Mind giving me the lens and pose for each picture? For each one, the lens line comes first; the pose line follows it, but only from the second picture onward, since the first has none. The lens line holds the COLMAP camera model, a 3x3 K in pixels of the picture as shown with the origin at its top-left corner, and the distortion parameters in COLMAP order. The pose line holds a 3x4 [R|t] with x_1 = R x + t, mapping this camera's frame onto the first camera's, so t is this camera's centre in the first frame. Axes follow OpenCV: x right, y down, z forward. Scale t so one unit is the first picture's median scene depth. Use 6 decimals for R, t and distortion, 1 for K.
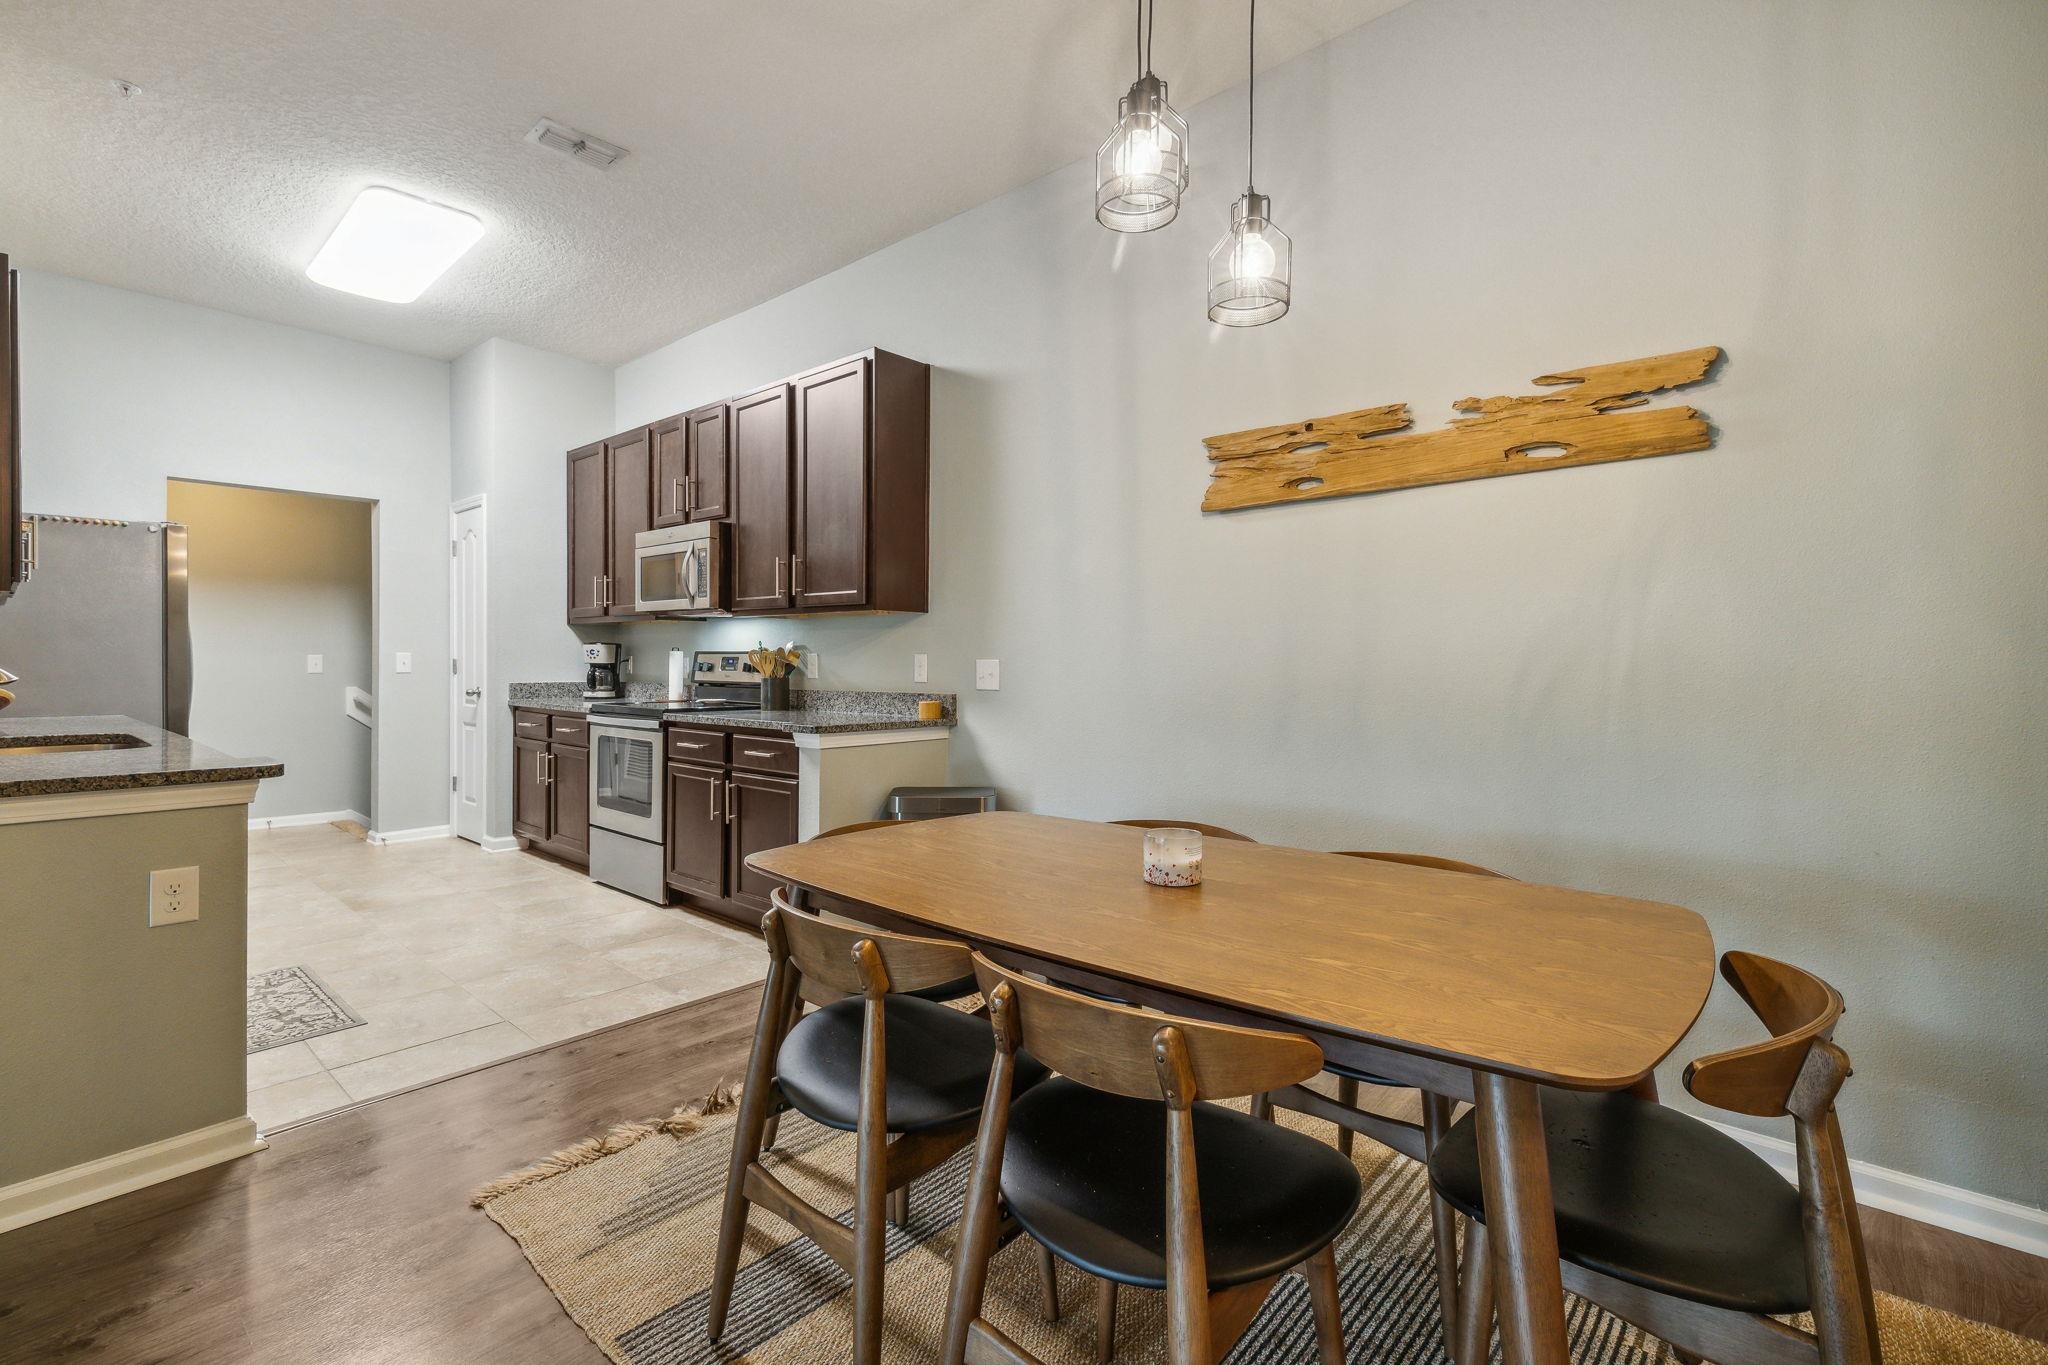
lens RADIAL K [[989.0, 0, 1035.6], [0, 989.0, 639.6], [0, 0, 1]] dist [-0.005232, -0.000775]
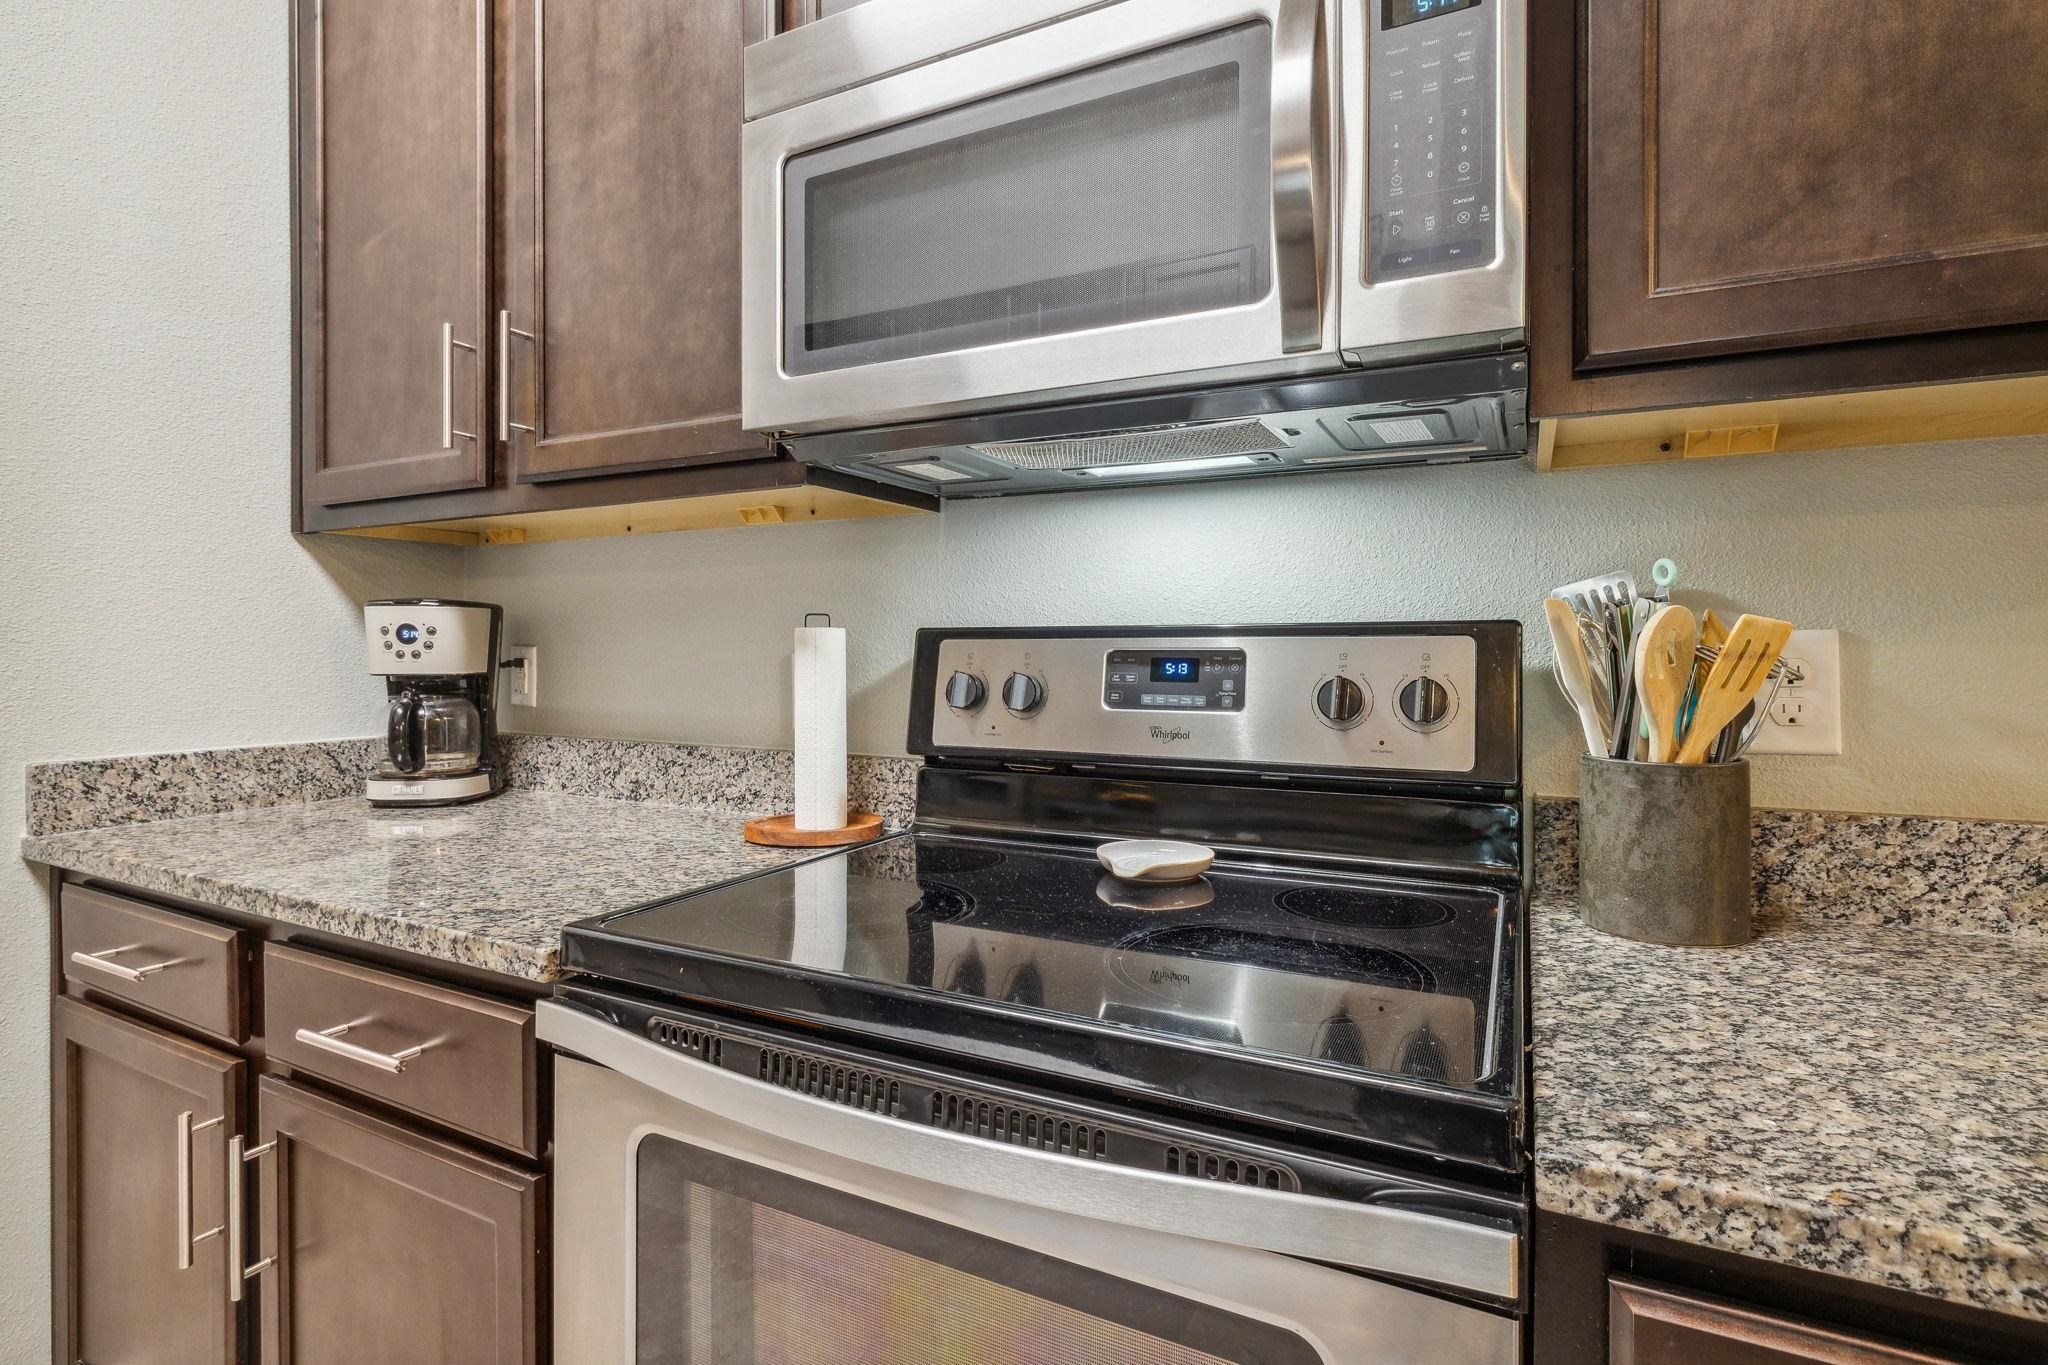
lens RADIAL K [[989.0, 0, 1035.6], [0, 989.0, 639.6], [0, 0, 1]] dist [-0.005232, -0.000775]
pose [[0.963109, 0.000192, 0.269113, -0.382750], [-0.002261, 0.999970, 0.007378, 0.012719], [-0.269104, -0.007714, 0.963080, 0.746441]]
